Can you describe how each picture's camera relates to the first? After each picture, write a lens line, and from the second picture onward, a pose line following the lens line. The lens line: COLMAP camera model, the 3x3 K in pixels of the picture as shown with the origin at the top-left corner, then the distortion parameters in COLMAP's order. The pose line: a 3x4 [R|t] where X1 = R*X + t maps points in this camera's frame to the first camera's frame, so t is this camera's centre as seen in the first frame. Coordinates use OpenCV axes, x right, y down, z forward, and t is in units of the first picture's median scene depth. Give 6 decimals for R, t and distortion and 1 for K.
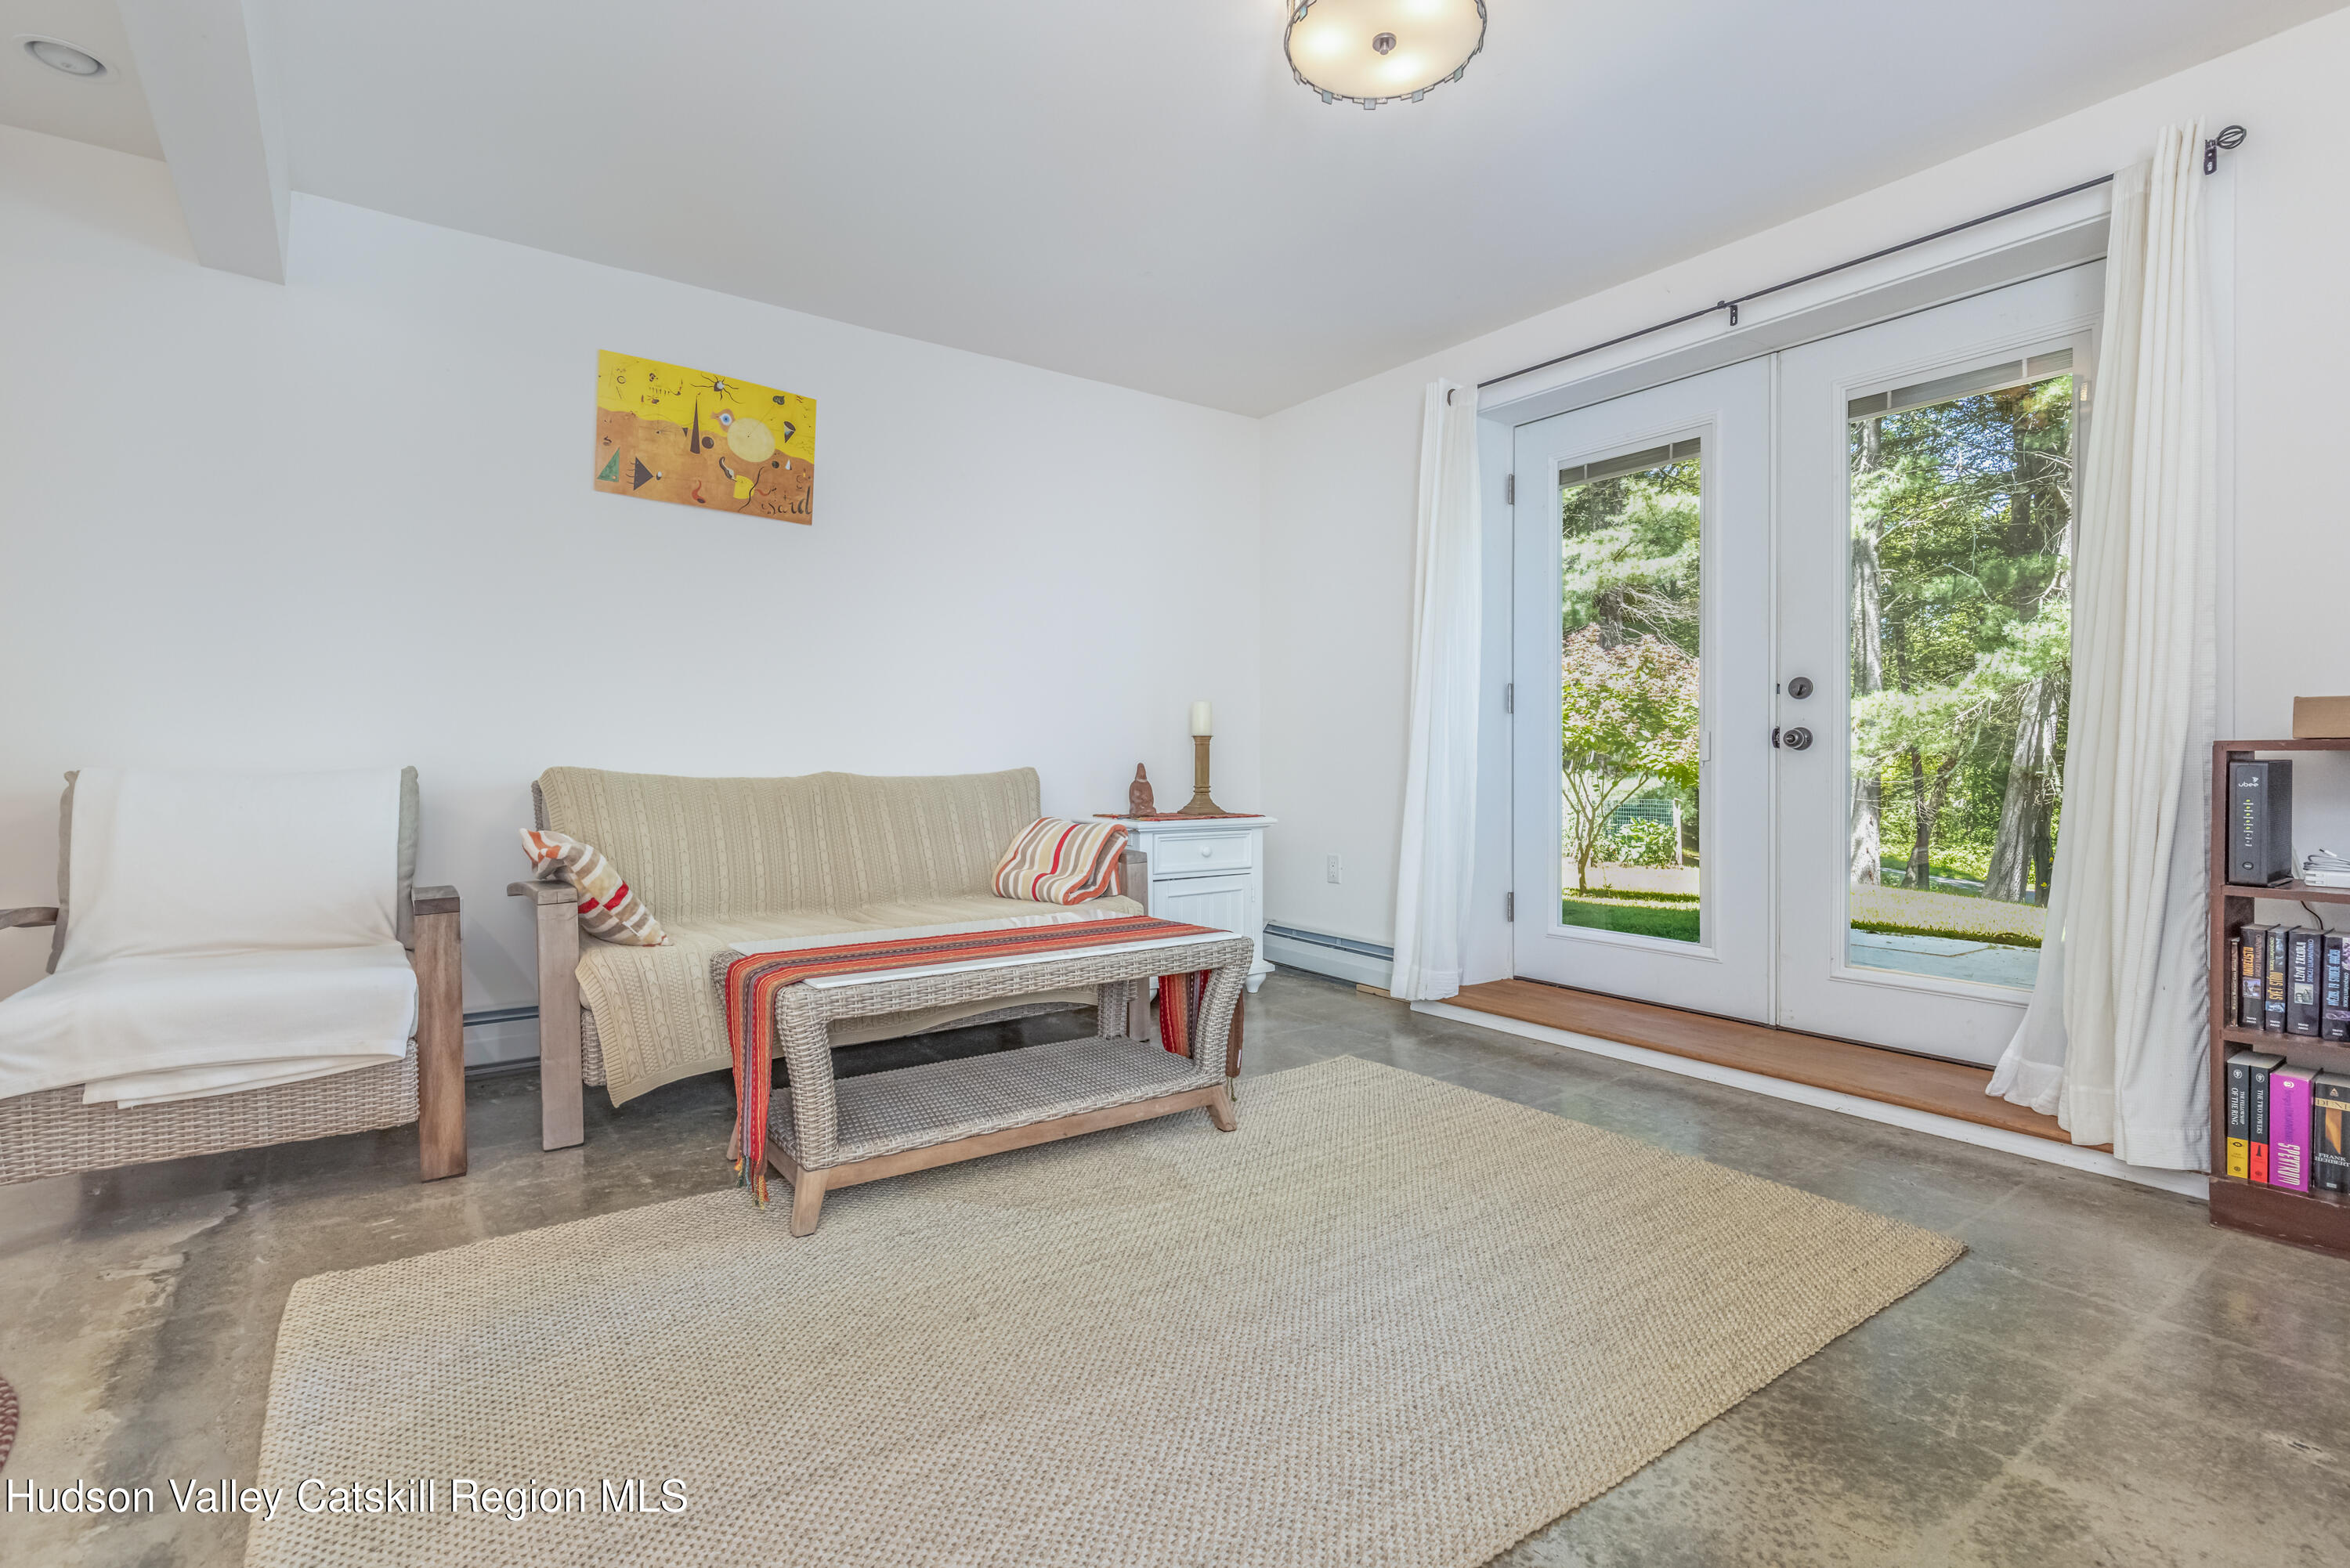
lens RADIAL K [[1102.7, 0, 1153.2], [0, 1102.7, 765.9], [0, 0, 1]] dist [0.003449, 0.000407]
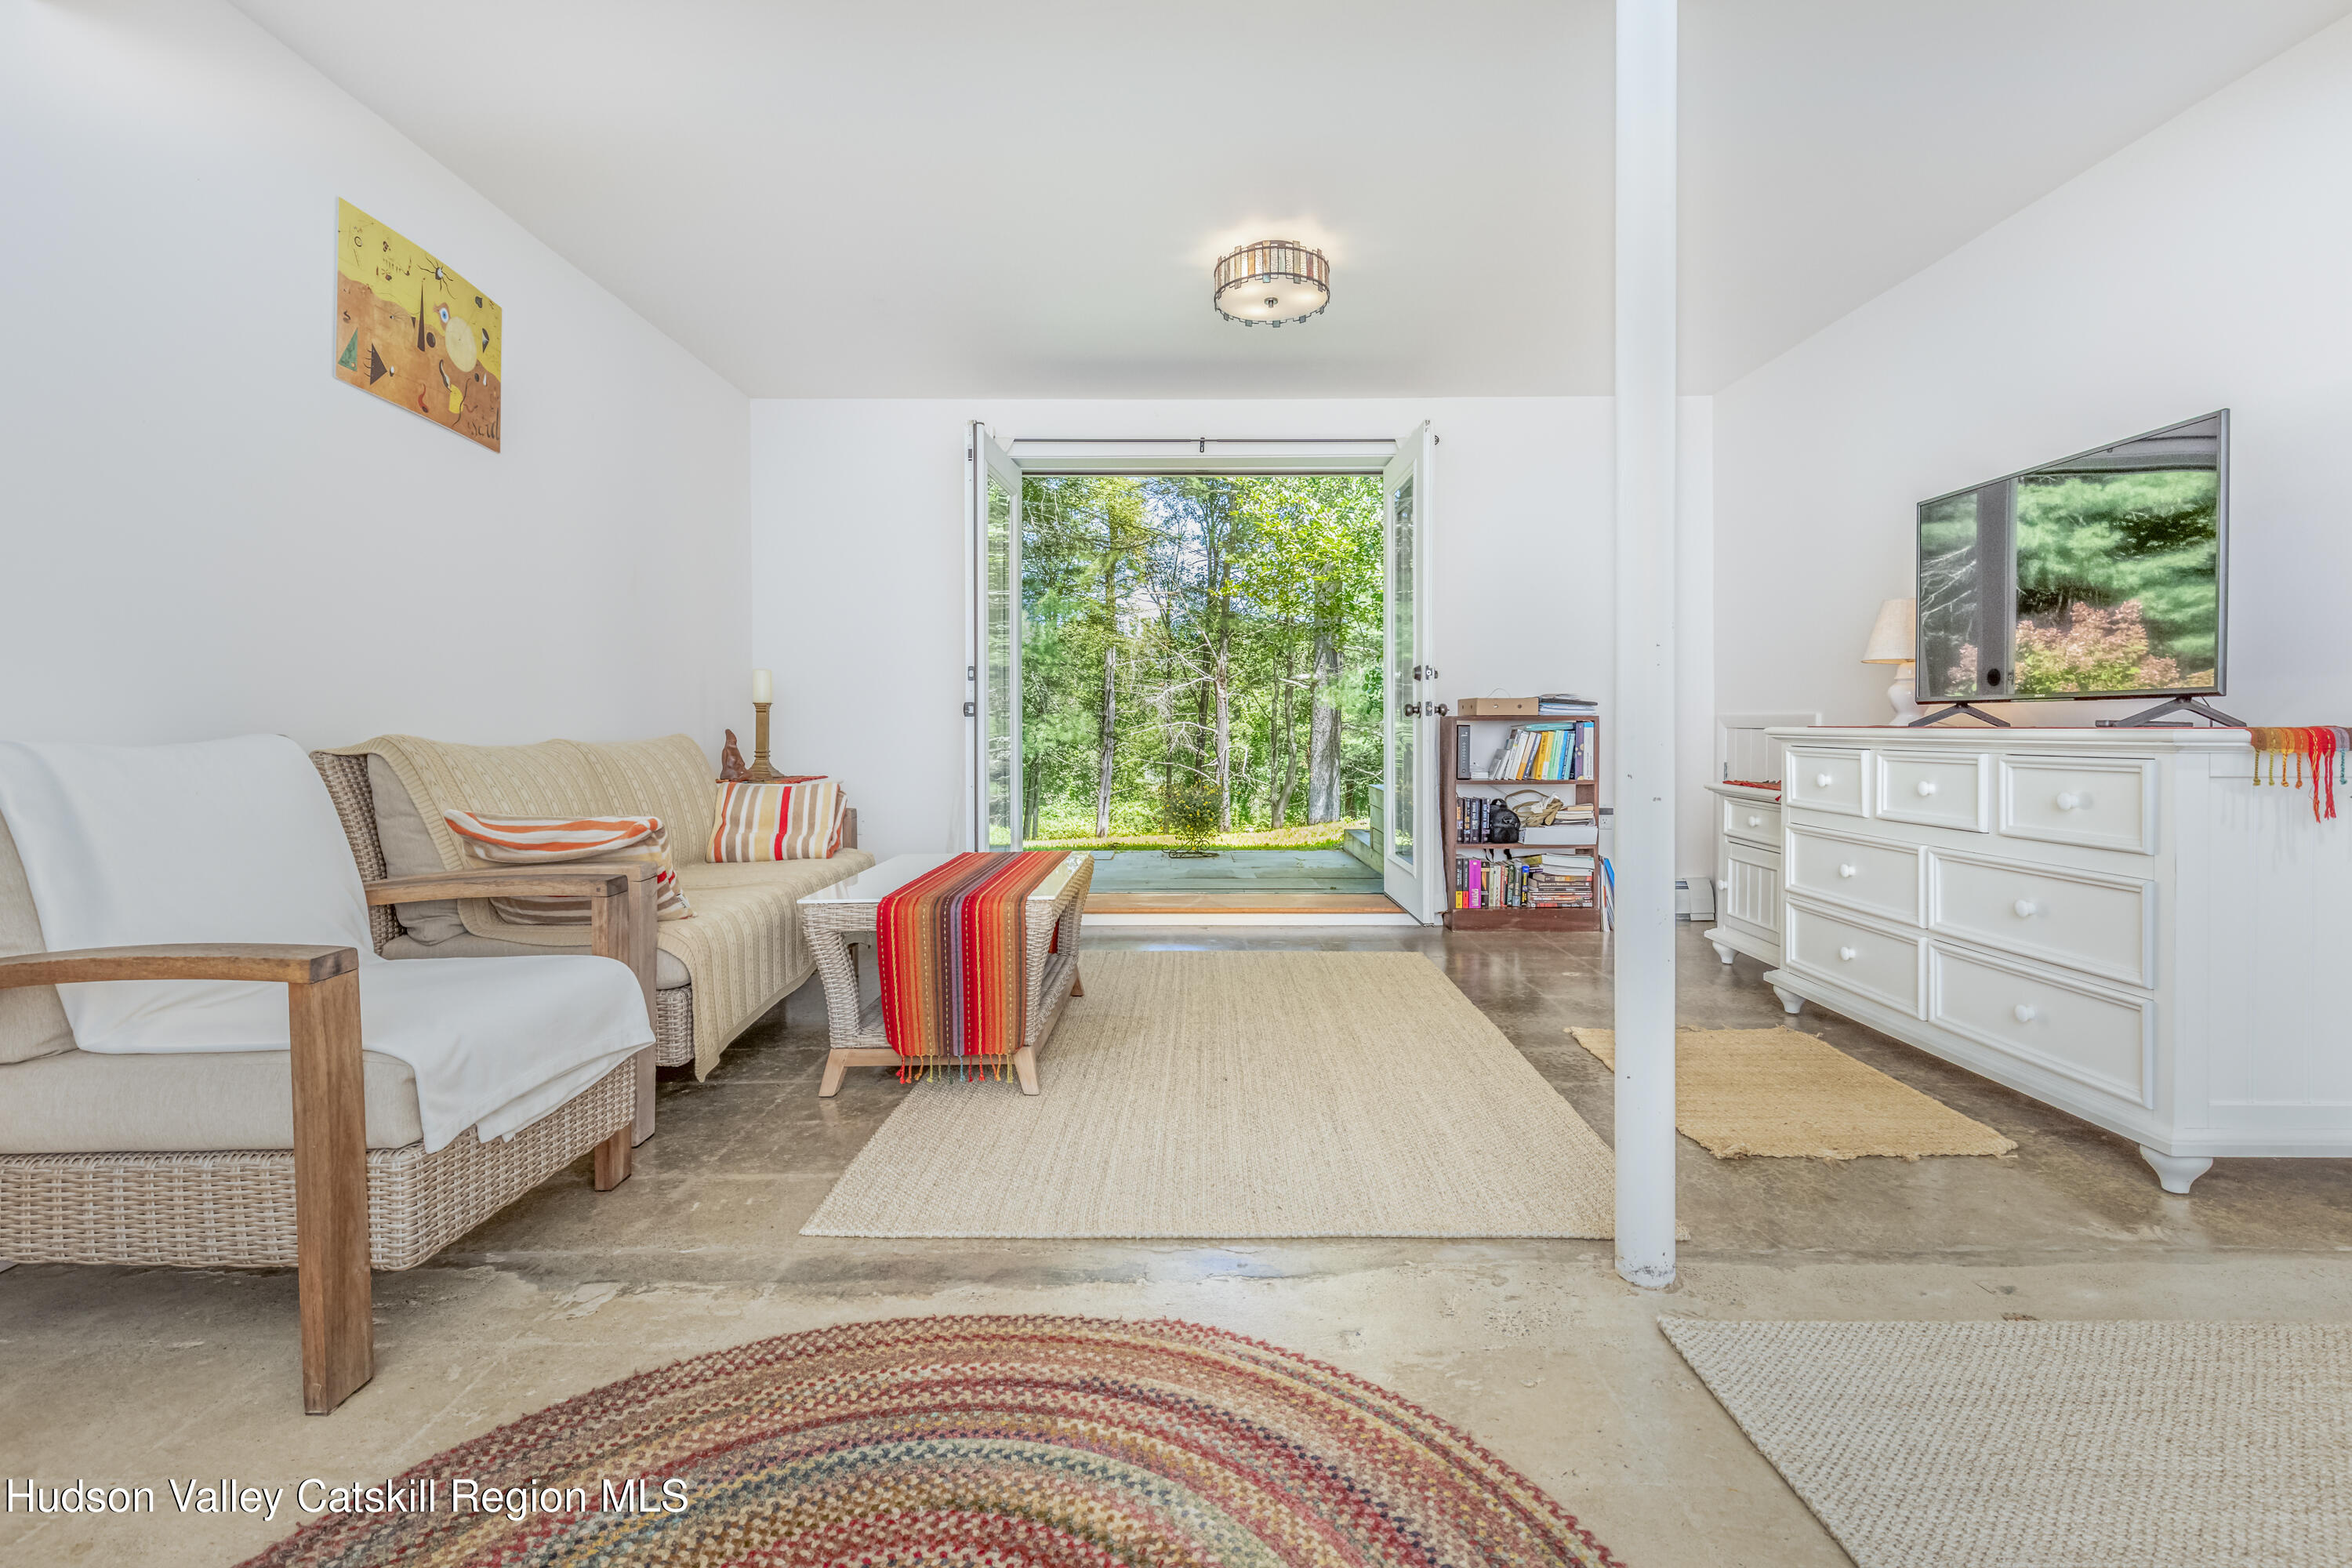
lens RADIAL K [[1171.9, 0, 1170.3], [0, 1171.9, 732.5], [0, 0, 1]] dist [0.004929, 0.000252]
pose [[0.586447, -0.005054, 0.809972, -0.809674], [0.004909, 0.999984, 0.002686, 0.000036], [-0.809973, 0.002401, 0.586462, 0.041729]]
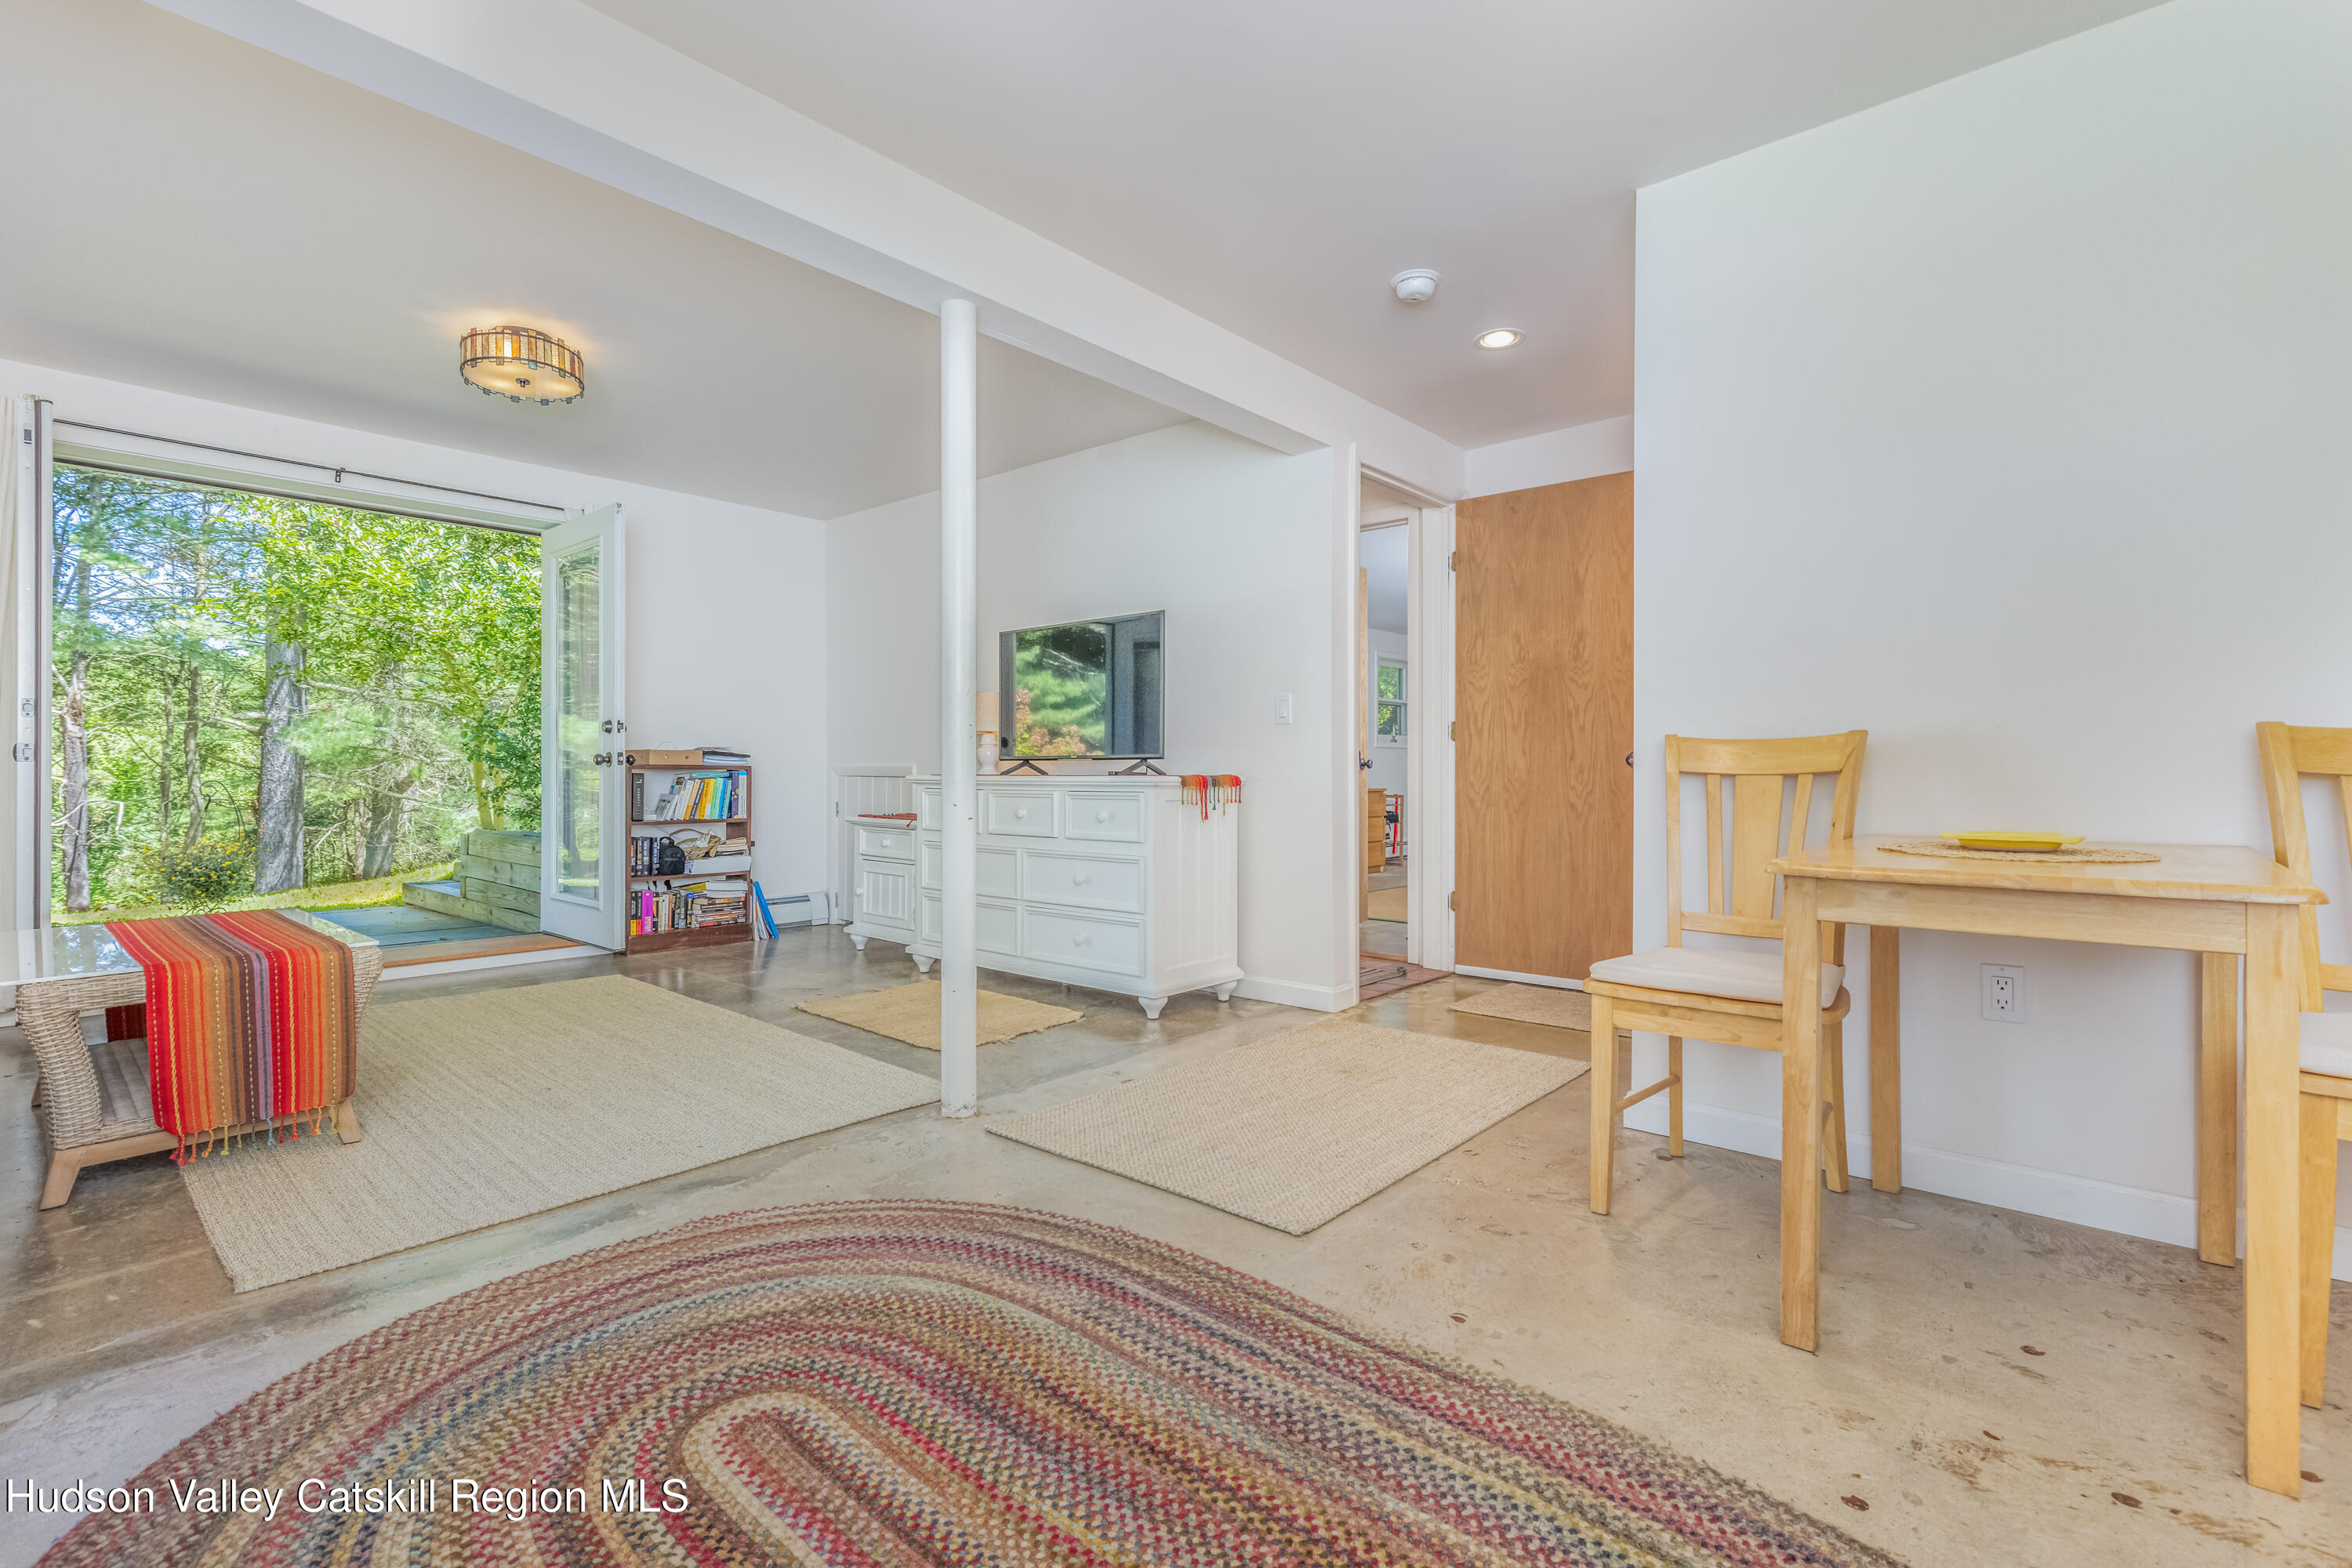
lens RADIAL K [[1071.5, 0, 1177.6], [0, 1071.5, 772.5], [0, 0, 1]] dist [-0.000250, -0.000398]
pose [[-0.235791, 0.001343, 0.971803, -1.071735], [0.004279, 0.999991, -0.000344, -0.000832], [-0.971794, 0.004077, -0.235794, 0.218820]]
